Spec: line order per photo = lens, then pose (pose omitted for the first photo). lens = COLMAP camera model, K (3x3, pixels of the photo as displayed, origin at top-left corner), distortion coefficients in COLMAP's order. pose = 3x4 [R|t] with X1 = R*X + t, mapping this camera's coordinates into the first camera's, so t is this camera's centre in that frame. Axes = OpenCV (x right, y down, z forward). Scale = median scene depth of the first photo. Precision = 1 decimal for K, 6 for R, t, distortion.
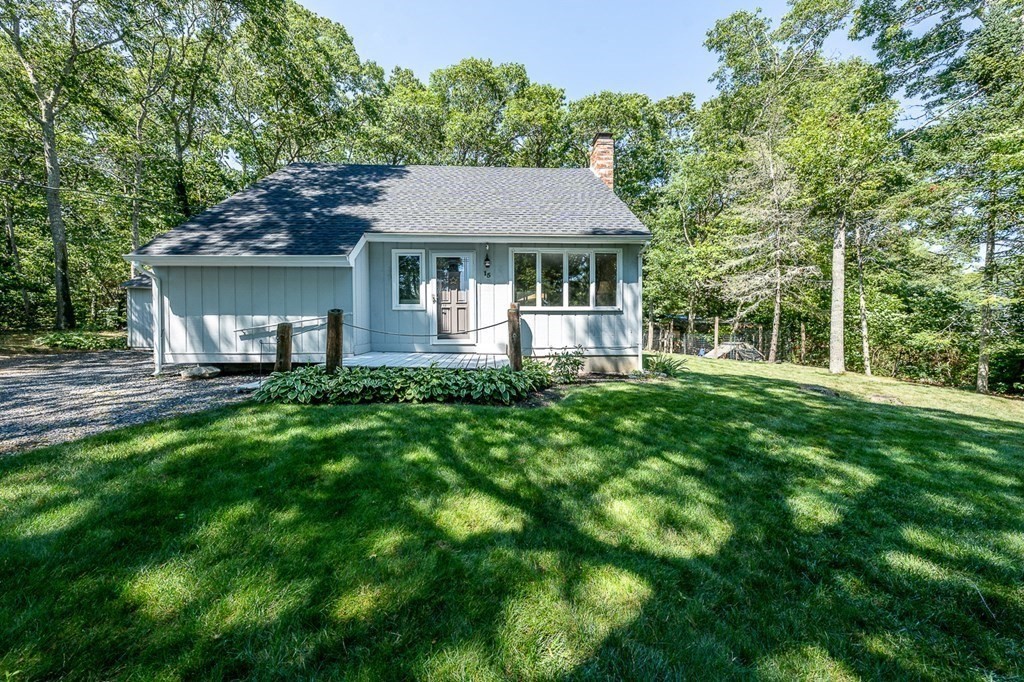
lens RADIAL K [[353.2, 0, 515.3], [0, 353.2, 326.5], [0, 0, 1]] dist [-0.000701, -0.000202]
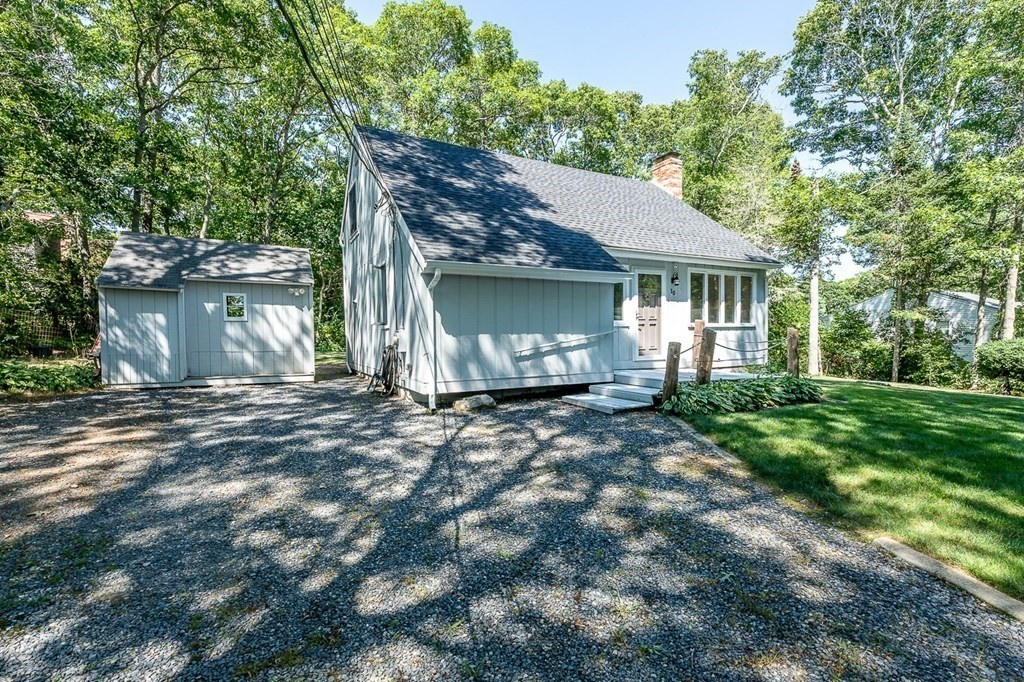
lens RADIAL K [[450.1, 0, 512.0], [0, 450.1, 341.0], [0, 0, 1]] dist [0.002874, 0.000311]
pose [[0.908178, -0.015215, 0.418307, -1.046142], [0.011860, 0.999873, 0.010619, -0.022853], [-0.418415, -0.004683, 0.908244, -0.004886]]
